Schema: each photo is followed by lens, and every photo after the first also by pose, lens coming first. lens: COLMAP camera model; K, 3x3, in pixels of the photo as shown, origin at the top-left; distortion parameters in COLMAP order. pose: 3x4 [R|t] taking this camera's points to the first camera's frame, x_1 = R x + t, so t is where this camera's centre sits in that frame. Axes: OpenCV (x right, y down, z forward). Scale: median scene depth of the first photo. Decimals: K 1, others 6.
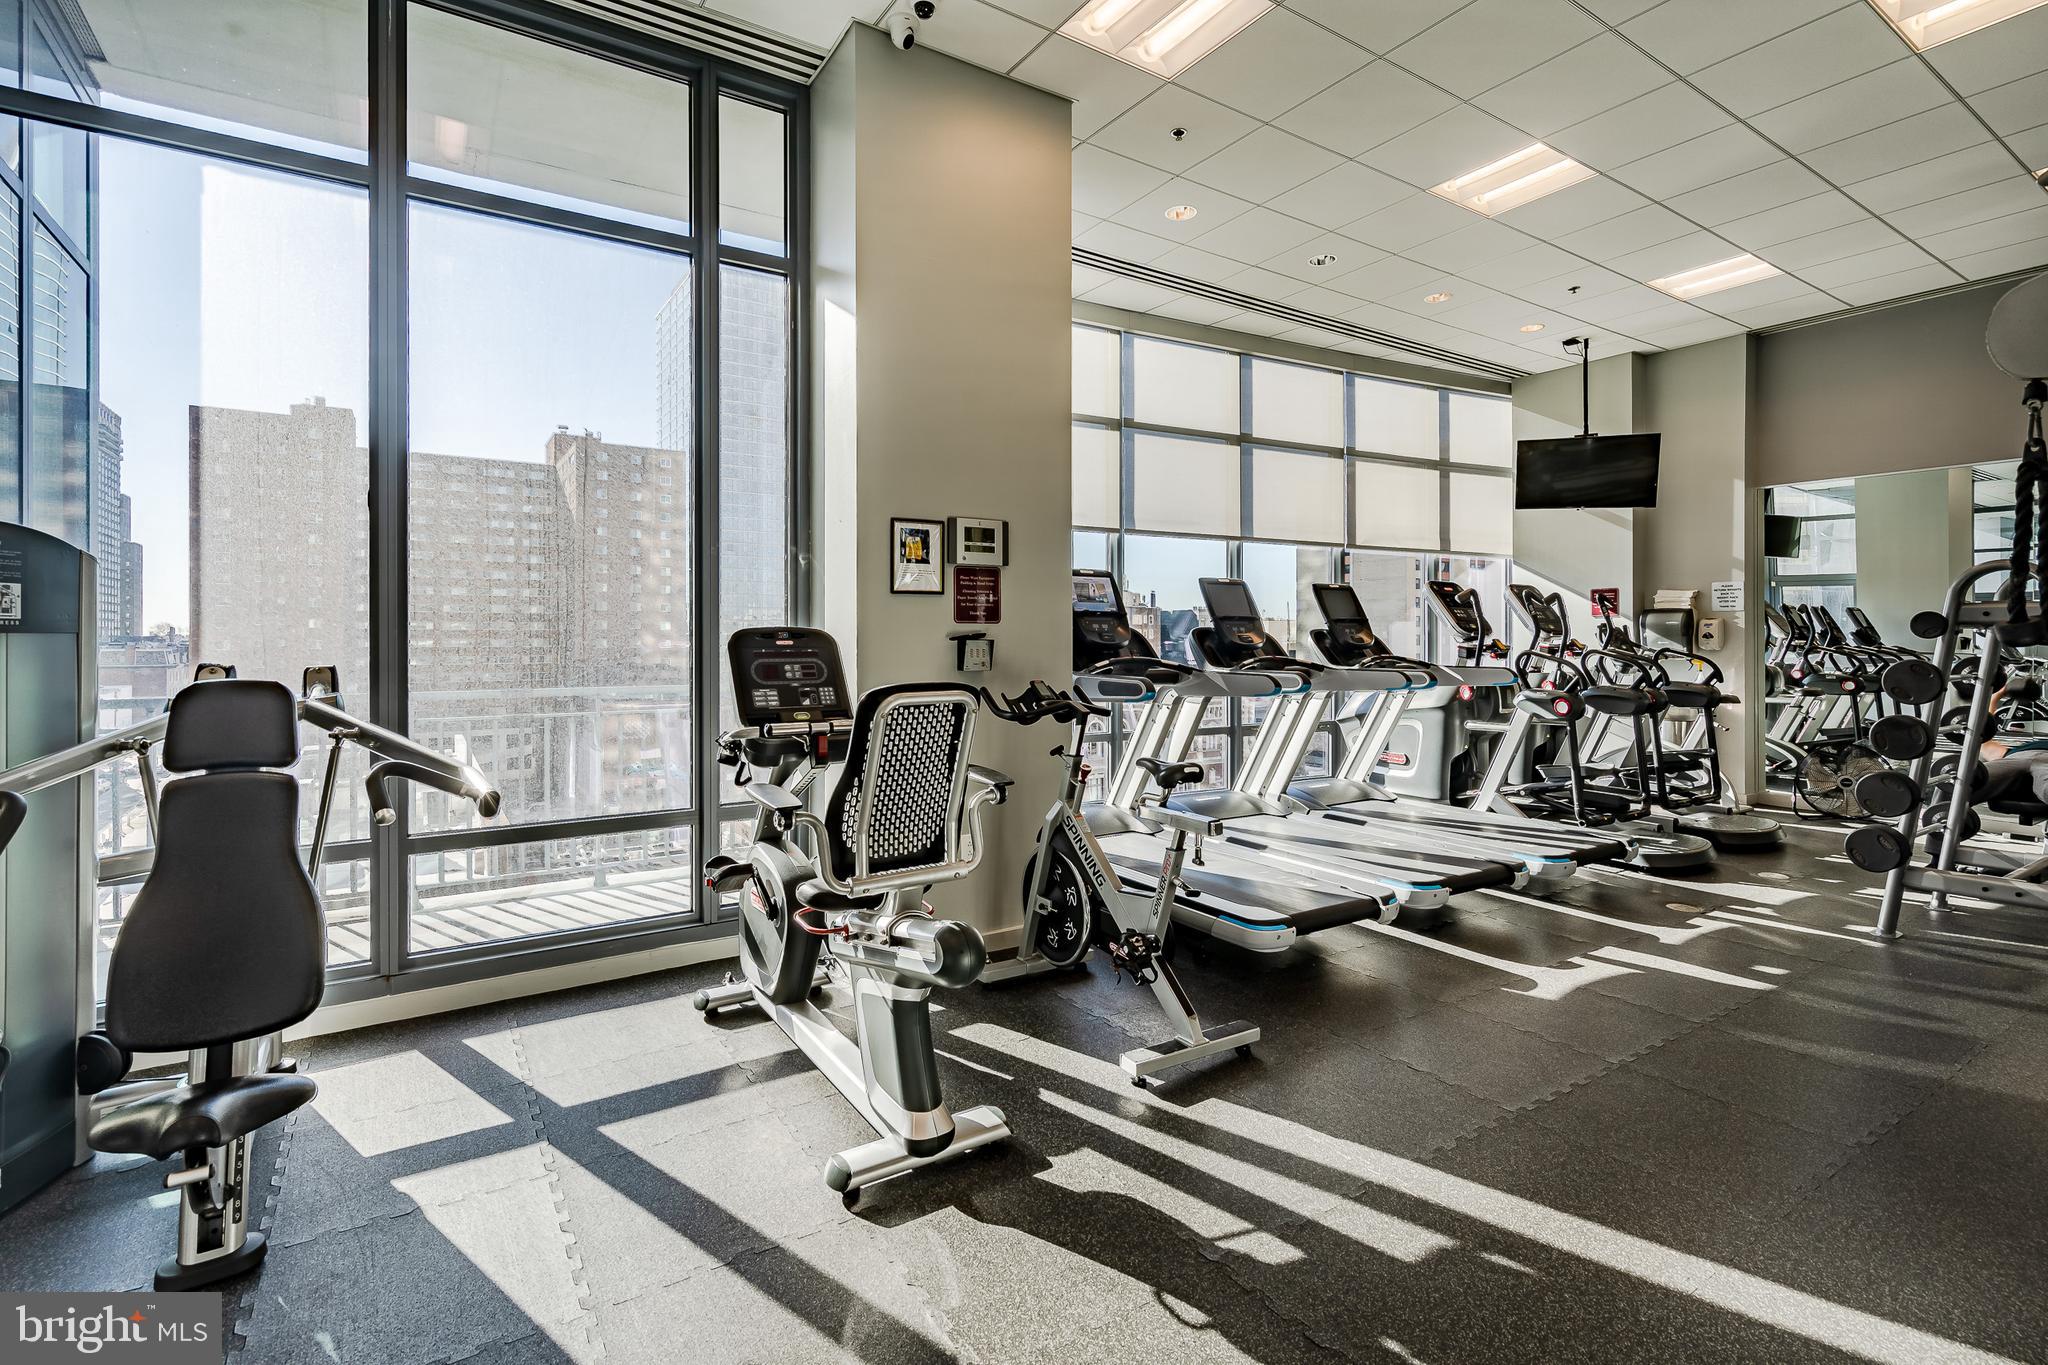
lens RADIAL K [[935.9, 0, 1012.2], [0, 935.9, 631.5], [0, 0, 1]] dist [-0.006321, 0.005292]
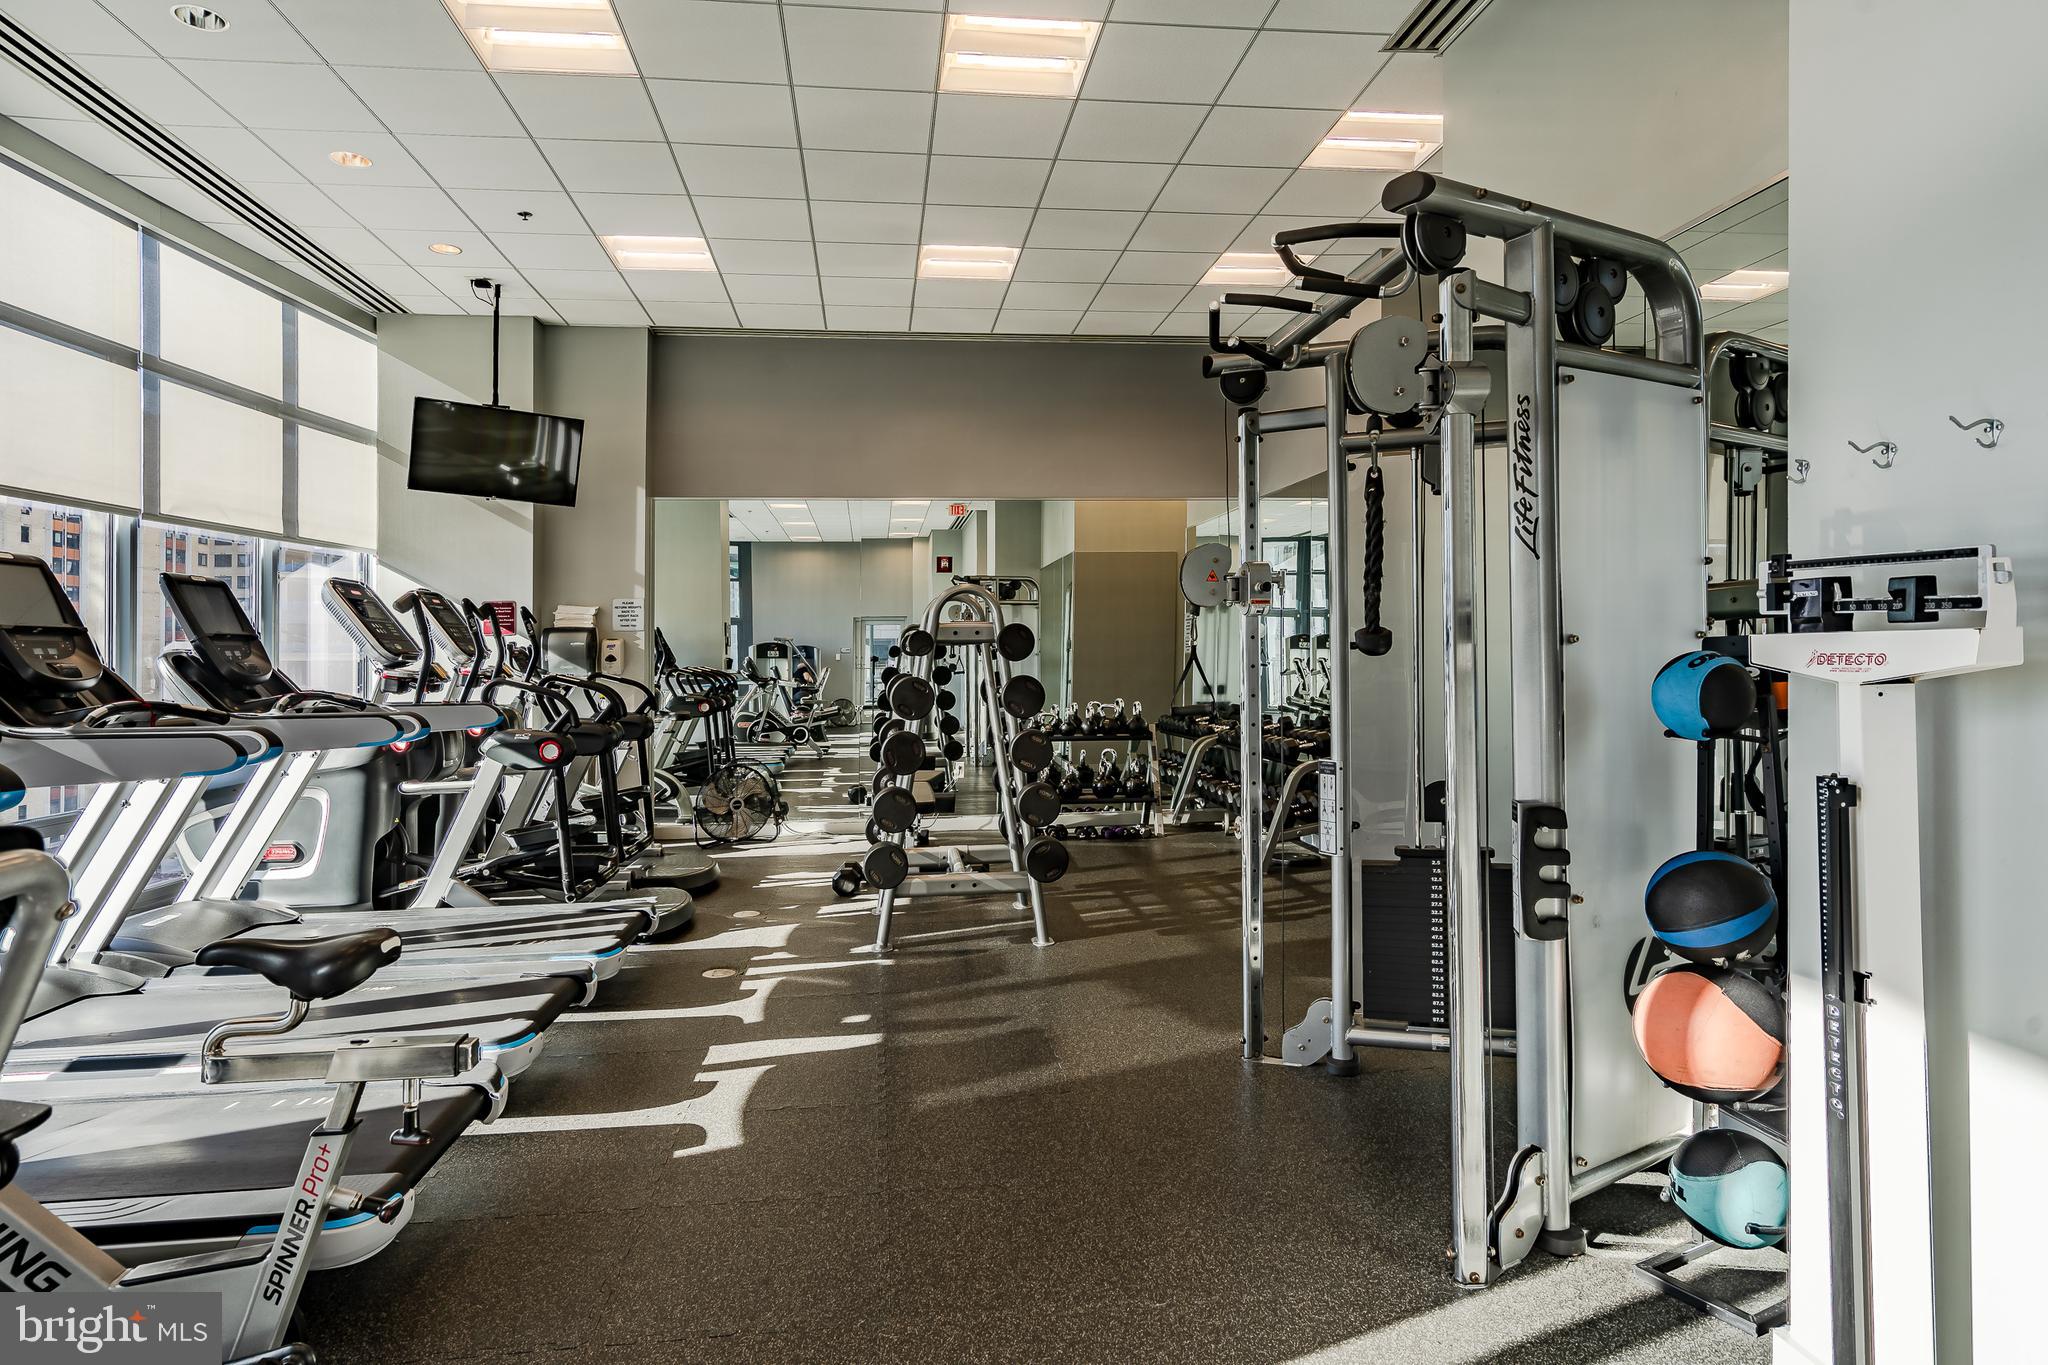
lens RADIAL K [[1159.4, 0, 1008.3], [0, 1159.4, 641.5], [0, 0, 1]] dist [0.017622, 0.000207]
pose [[0.448477, 0.005127, 0.893780, -0.078983], [0.007354, 0.999929, -0.009426, 0.001917], [-0.893764, 0.010800, 0.448407, 0.188094]]
